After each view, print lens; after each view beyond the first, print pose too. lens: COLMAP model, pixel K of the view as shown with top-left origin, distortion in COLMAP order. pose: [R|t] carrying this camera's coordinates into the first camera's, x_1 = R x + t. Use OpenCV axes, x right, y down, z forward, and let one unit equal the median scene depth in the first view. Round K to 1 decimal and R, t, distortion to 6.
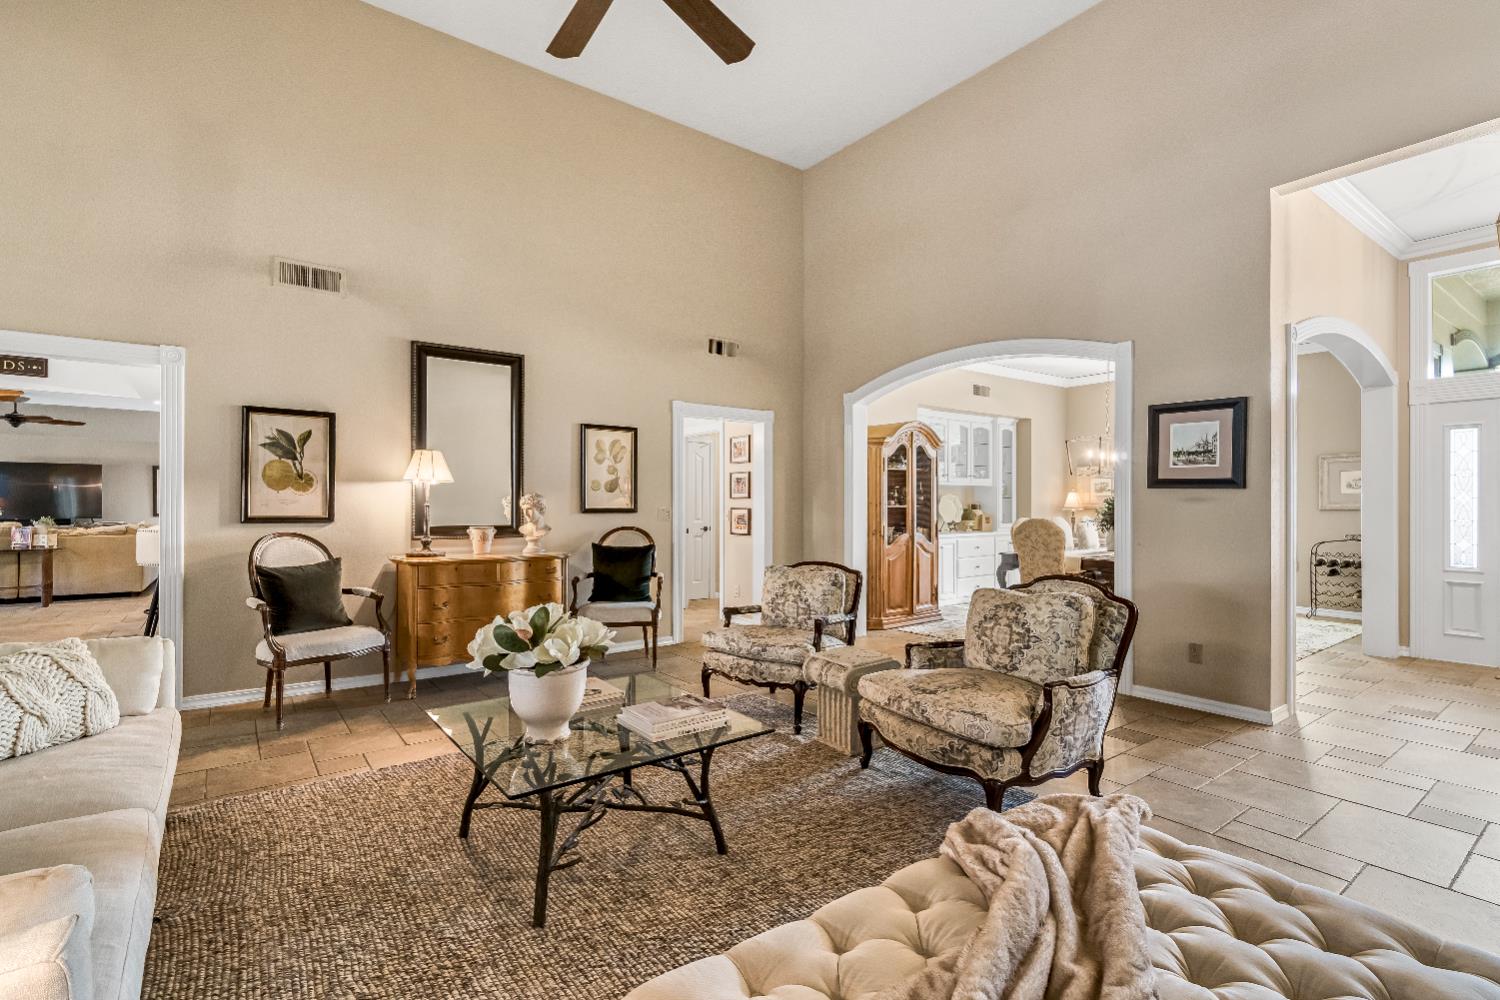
lens RADIAL K [[698.3, 0, 747.2], [0, 698.3, 499.9], [0, 0, 1]] dist [-0.004355, -0.000679]
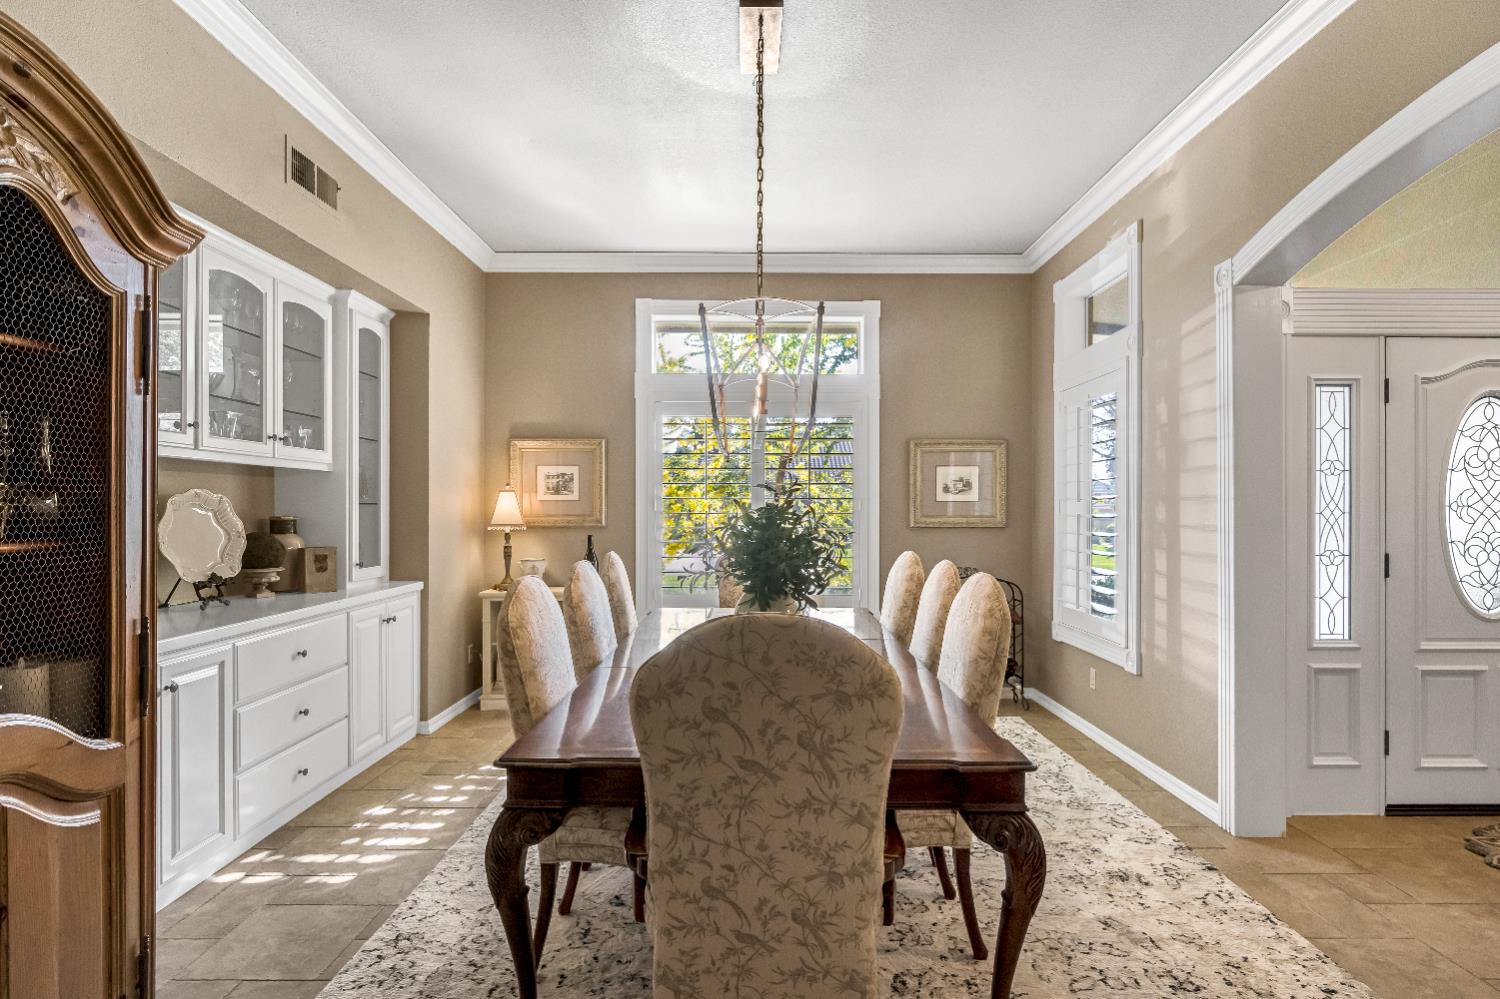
lens RADIAL K [[765.7, 0, 751.2], [0, 765.7, 508.3], [0, 0, 1]] dist [-0.000890, -0.000495]
pose [[0.599884, 0.001631, 0.800085, 0.159930], [-0.007854, 0.999962, 0.003850, -0.002961], [-0.800048, -0.008593, 0.599874, 0.582854]]
